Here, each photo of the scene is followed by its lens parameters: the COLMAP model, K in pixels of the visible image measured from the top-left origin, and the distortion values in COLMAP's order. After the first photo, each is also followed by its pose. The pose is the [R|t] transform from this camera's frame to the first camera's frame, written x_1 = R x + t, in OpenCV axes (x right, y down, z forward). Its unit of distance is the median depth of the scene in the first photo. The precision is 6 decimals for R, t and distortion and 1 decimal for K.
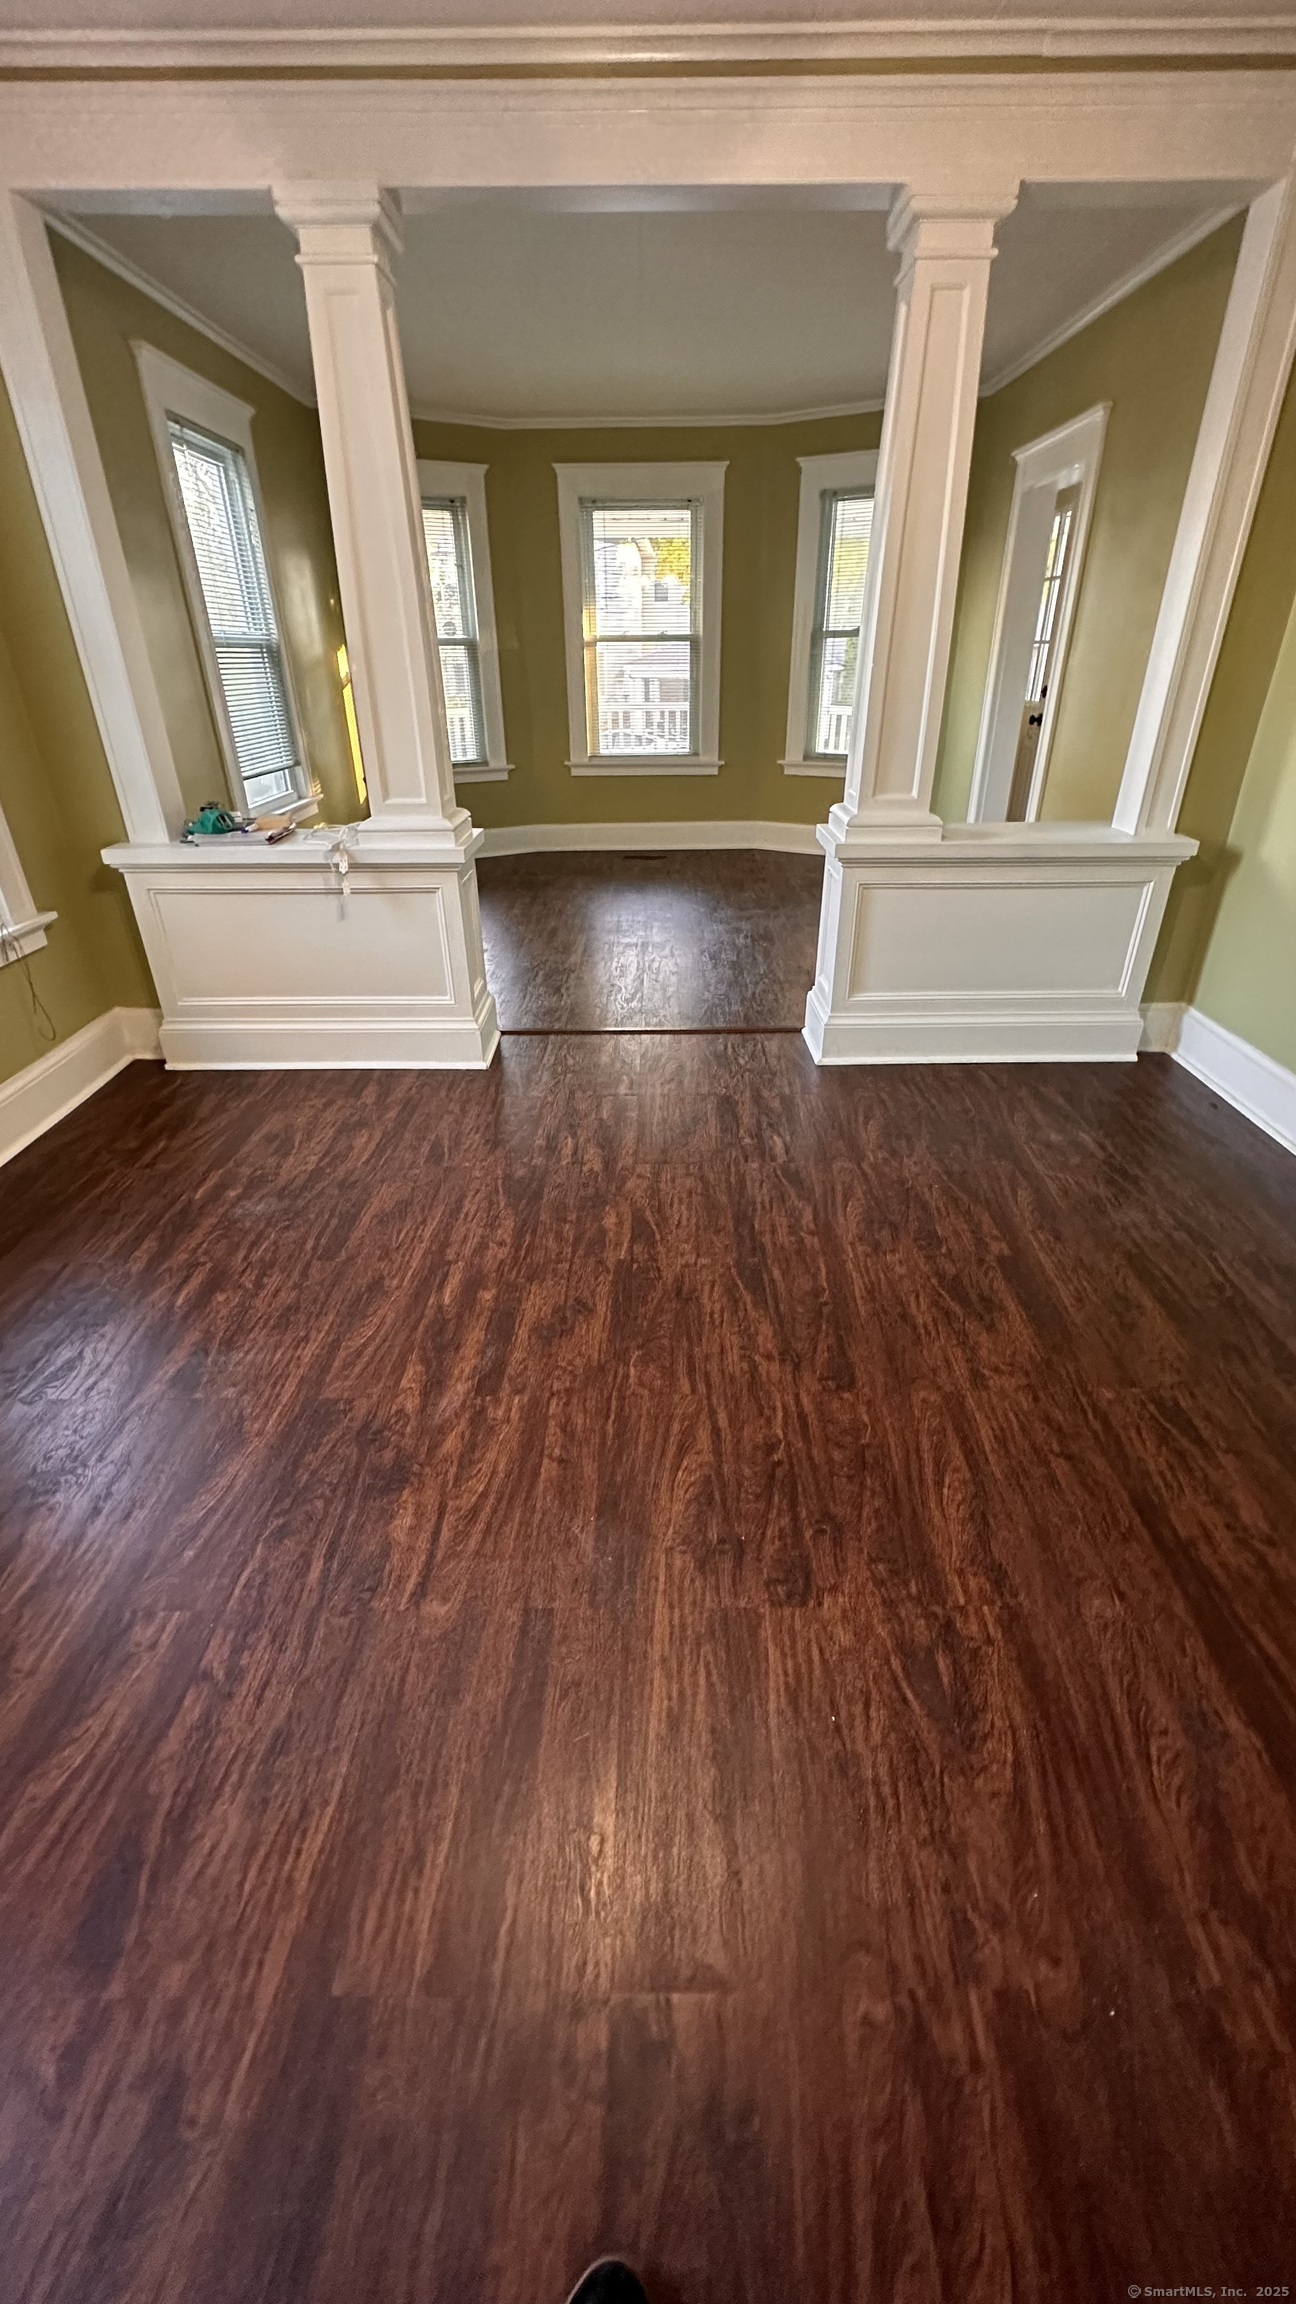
lens RADIAL K [[913.8, 0, 656.7], [0, 913.8, 1154.6], [0, 0, 1]] dist [-0.004144, 0.000136]
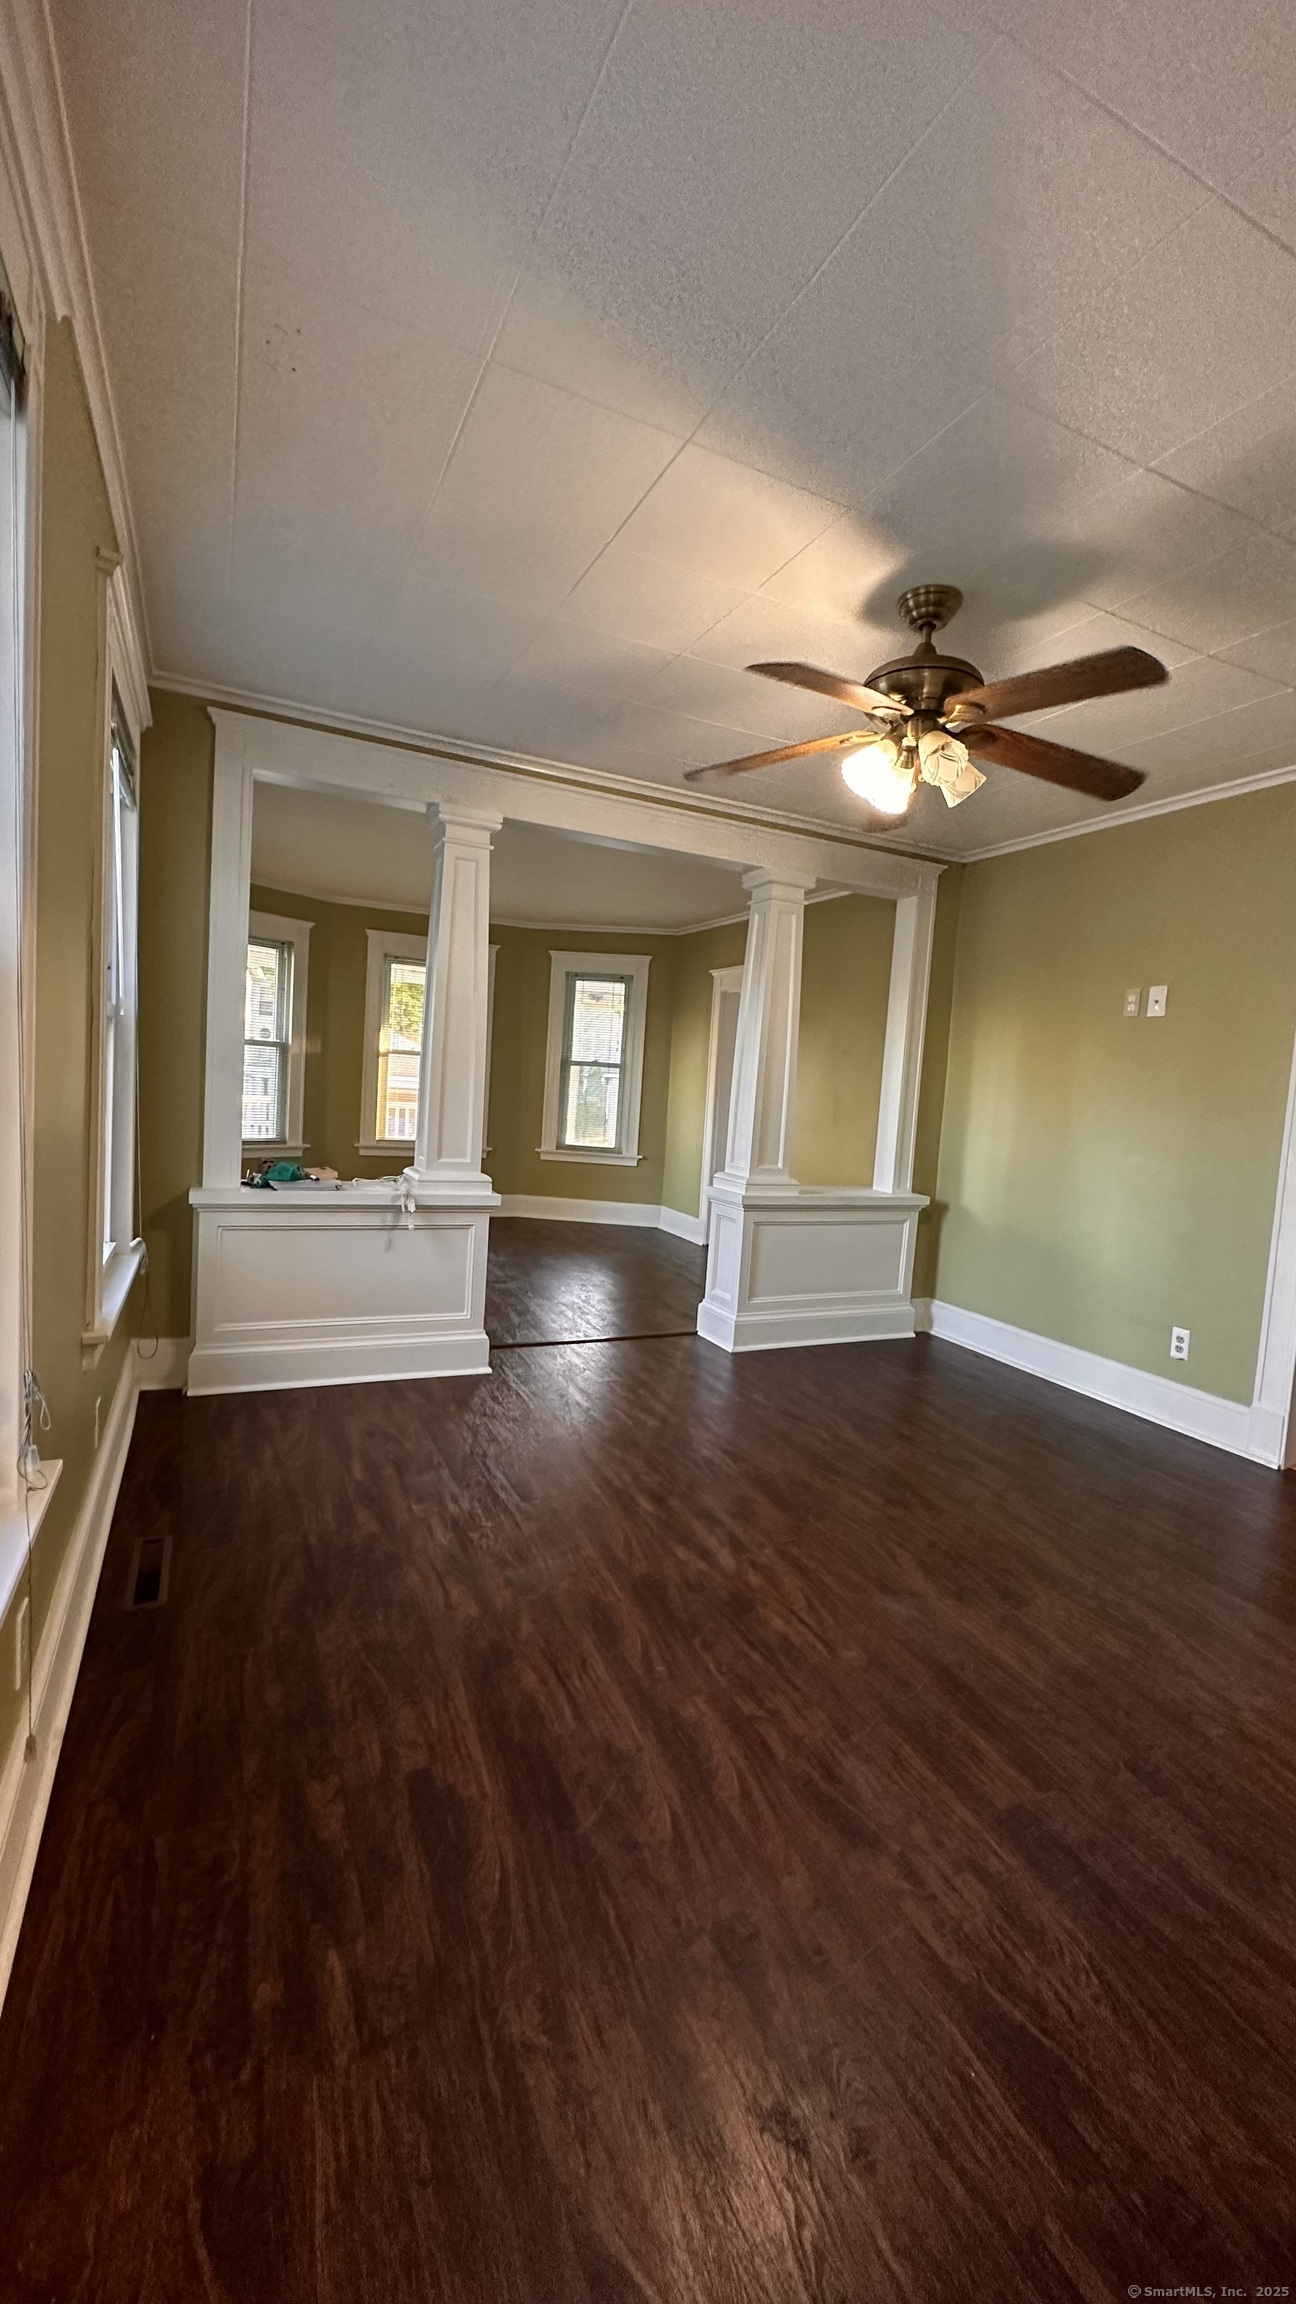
lens RADIAL K [[913.8, 0, 651.3], [0, 913.8, 1160.6], [0, 0, 1]] dist [-0.004144, 0.000136]
pose [[0.900093, 0.029314, 0.434711, -0.569319], [0.144502, 0.921178, -0.361318, 0.120384], [-0.411038, 0.388037, 0.824909, -0.185040]]
